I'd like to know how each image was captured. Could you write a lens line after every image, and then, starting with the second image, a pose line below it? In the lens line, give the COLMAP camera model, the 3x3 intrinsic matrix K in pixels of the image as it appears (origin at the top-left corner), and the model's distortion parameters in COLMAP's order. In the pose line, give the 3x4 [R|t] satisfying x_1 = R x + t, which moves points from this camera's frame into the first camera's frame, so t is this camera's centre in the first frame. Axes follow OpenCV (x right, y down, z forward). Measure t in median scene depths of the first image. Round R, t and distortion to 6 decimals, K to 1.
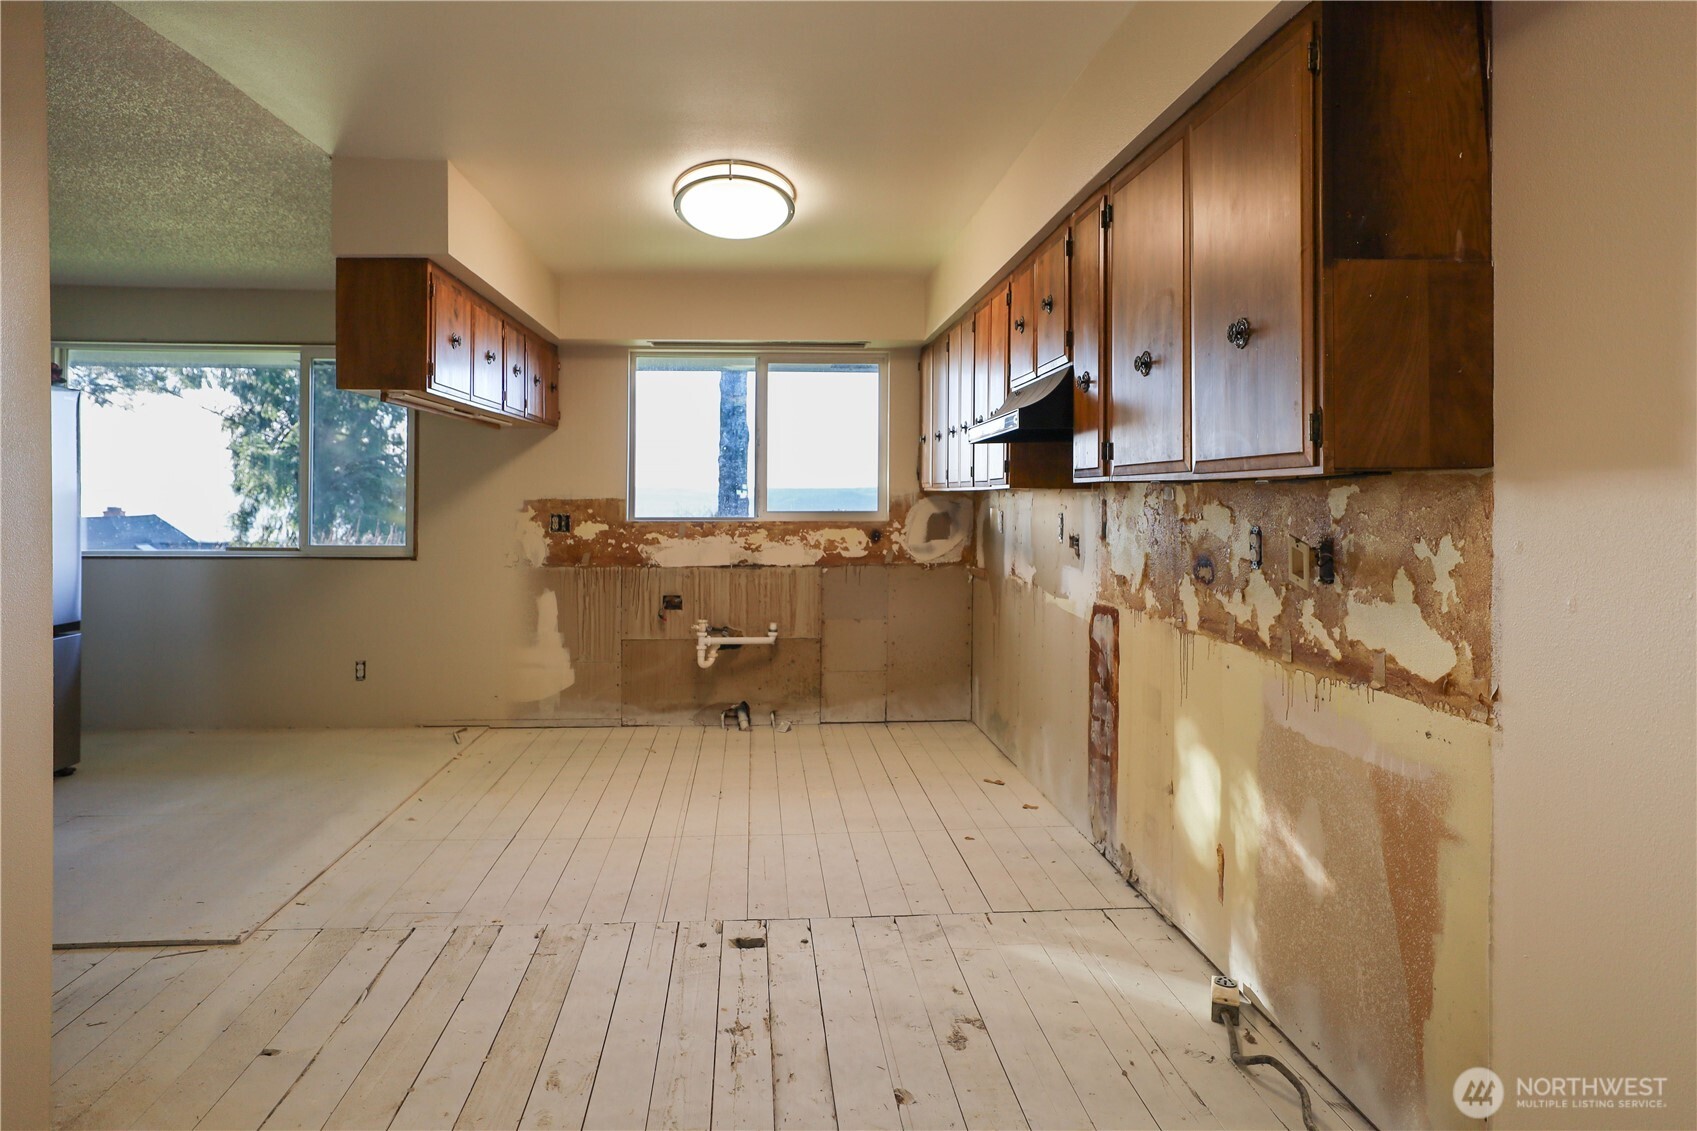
lens RADIAL K [[968.4, 0, 817.2], [0, 968.4, 483.5], [0, 0, 1]] dist [-0.001942, -0.000102]
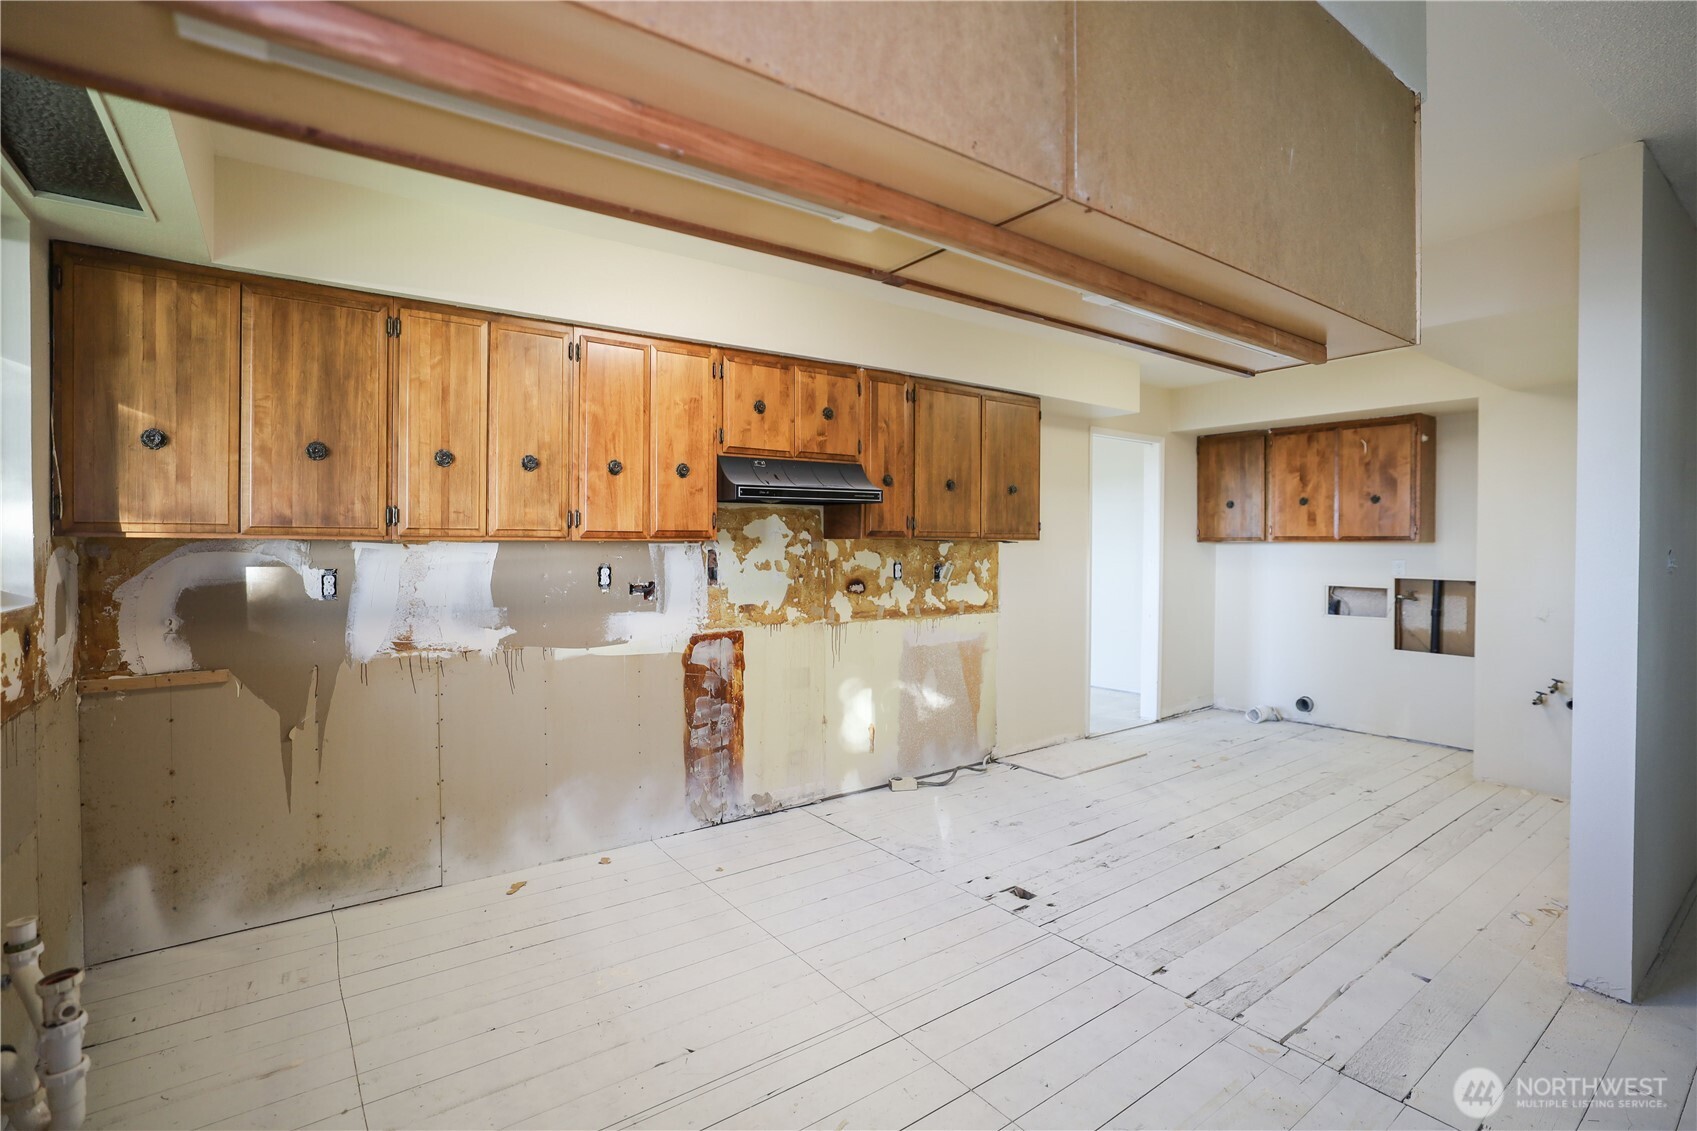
lens RADIAL K [[753.6, 0, 845.4], [0, 753.6, 562.8], [0, 0, 1]] dist [-0.002256, 0.000260]
pose [[-0.524591, -0.020002, 0.851119, -0.989544], [-0.013724, 0.999793, 0.015037, 0.027535], [-0.851244, -0.003792, -0.524757, 2.150973]]
